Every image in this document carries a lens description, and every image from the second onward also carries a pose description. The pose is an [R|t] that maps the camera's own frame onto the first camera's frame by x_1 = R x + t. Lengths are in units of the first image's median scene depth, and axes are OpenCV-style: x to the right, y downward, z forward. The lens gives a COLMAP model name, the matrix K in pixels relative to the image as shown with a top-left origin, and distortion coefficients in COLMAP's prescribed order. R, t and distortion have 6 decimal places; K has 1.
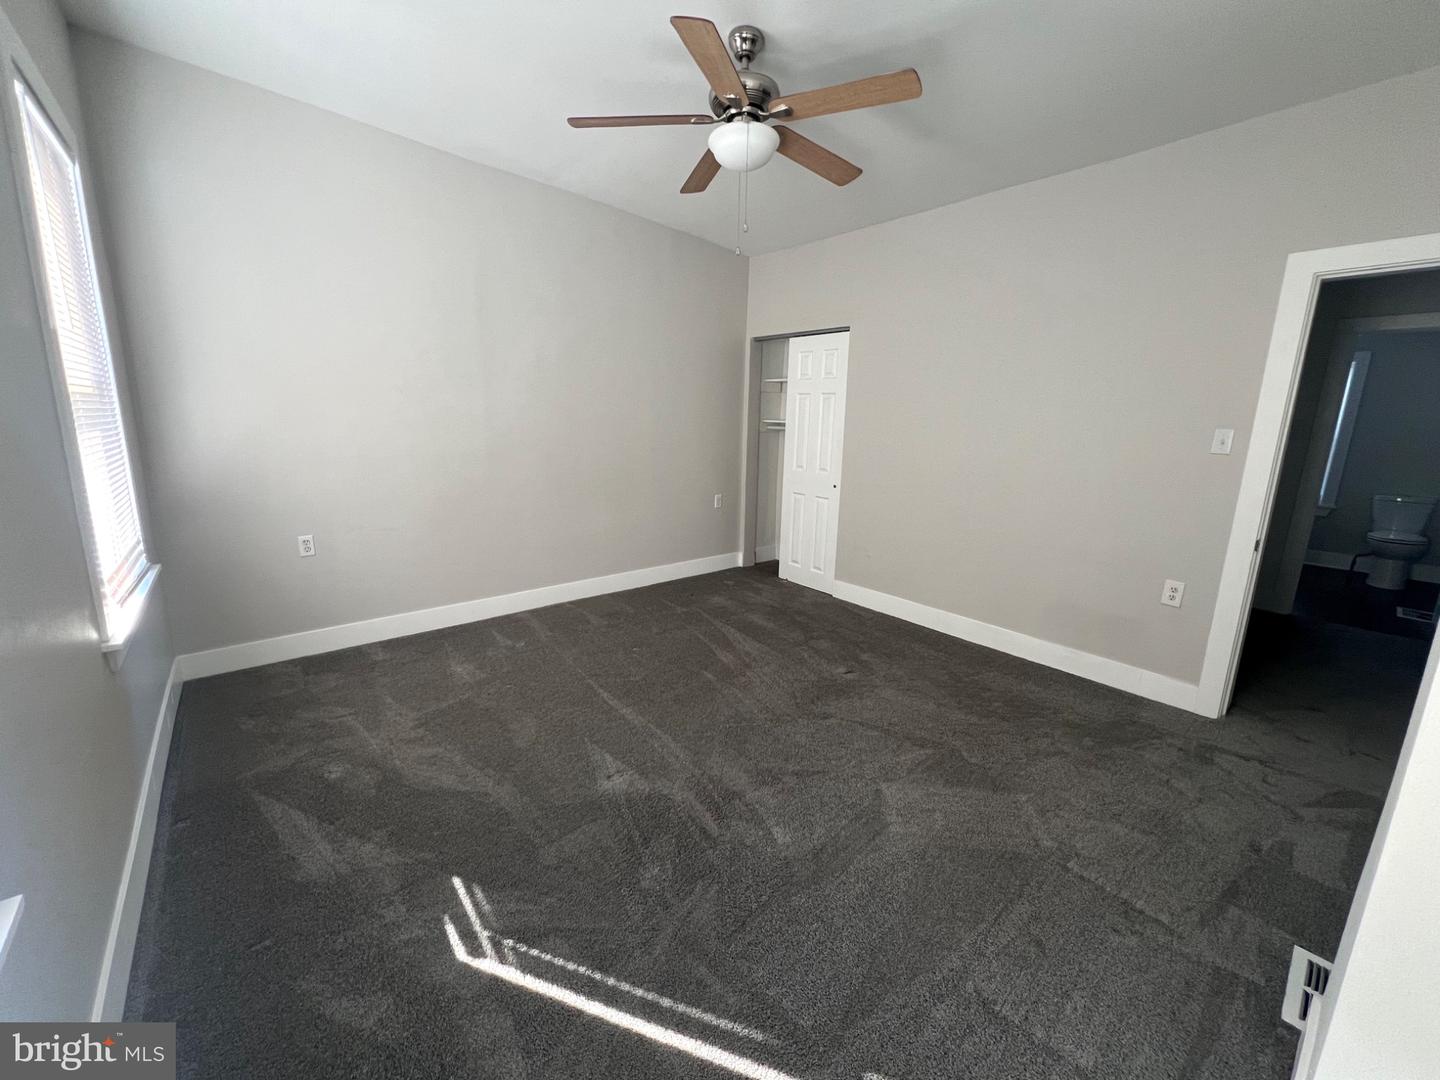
lens RADIAL K [[578.1, 0, 717.0], [0, 578.1, 535.9], [0, 0, 1]] dist [0.000945, -0.000464]
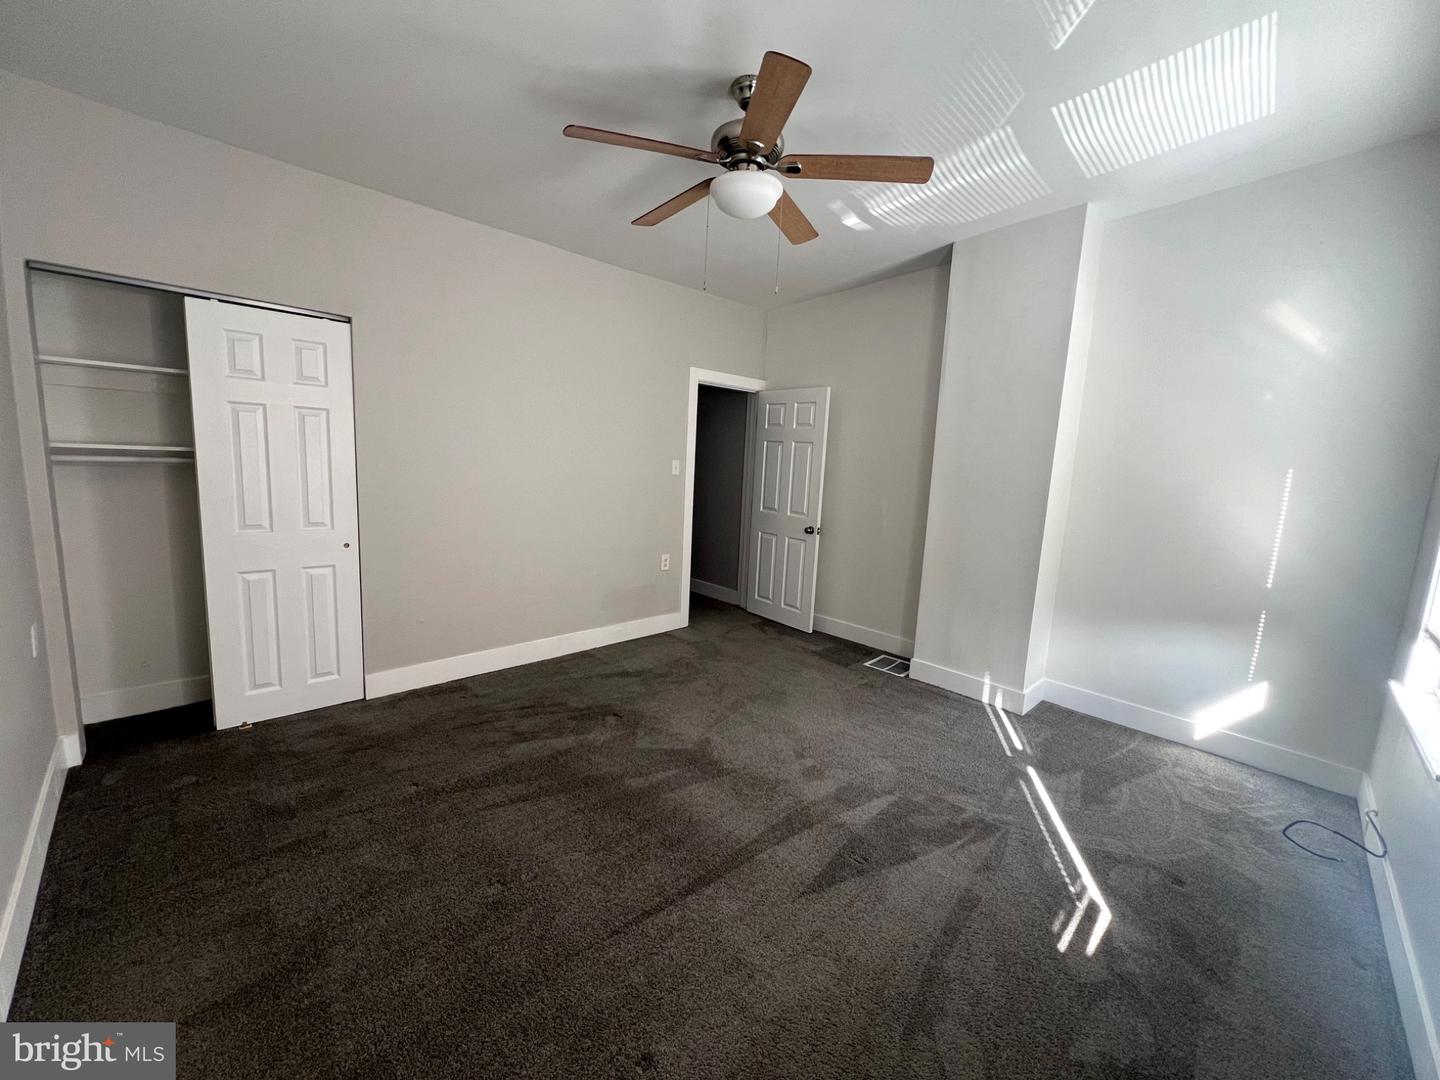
lens RADIAL K [[578.1, 0, 717.0], [0, 578.1, 535.9], [0, 0, 1]] dist [0.000945, -0.000464]
pose [[-0.088087, -0.167655, 0.981903, -0.825491], [0.152222, 0.971891, 0.179601, -0.250284], [-0.984413, 0.165287, -0.060090, 0.993257]]
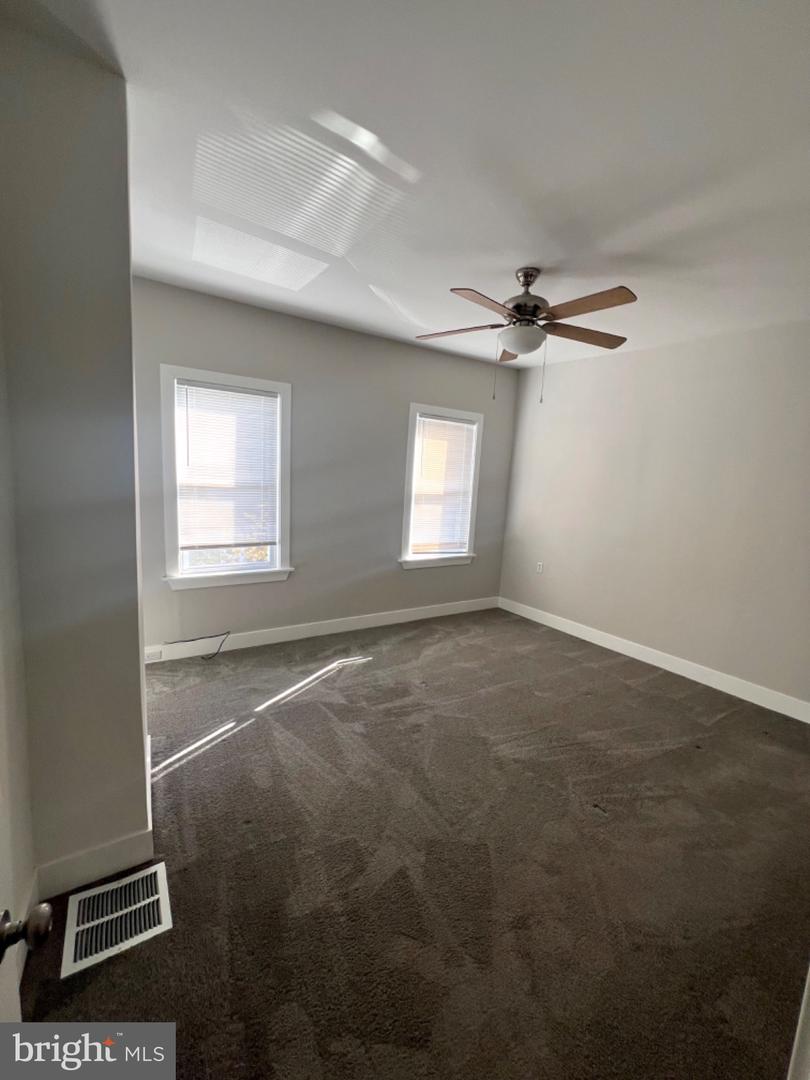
lens RADIAL K [[433.6, 0, 405.0], [0, 433.6, 540.0], [0, 0, 1]] dist [0.000945, -0.000464]
pose [[-0.132098, 0.113634, -0.984702, 1.034579], [-0.248180, 0.957975, 0.143844, -0.214796], [0.959665, 0.263385, -0.098345, 0.789322]]
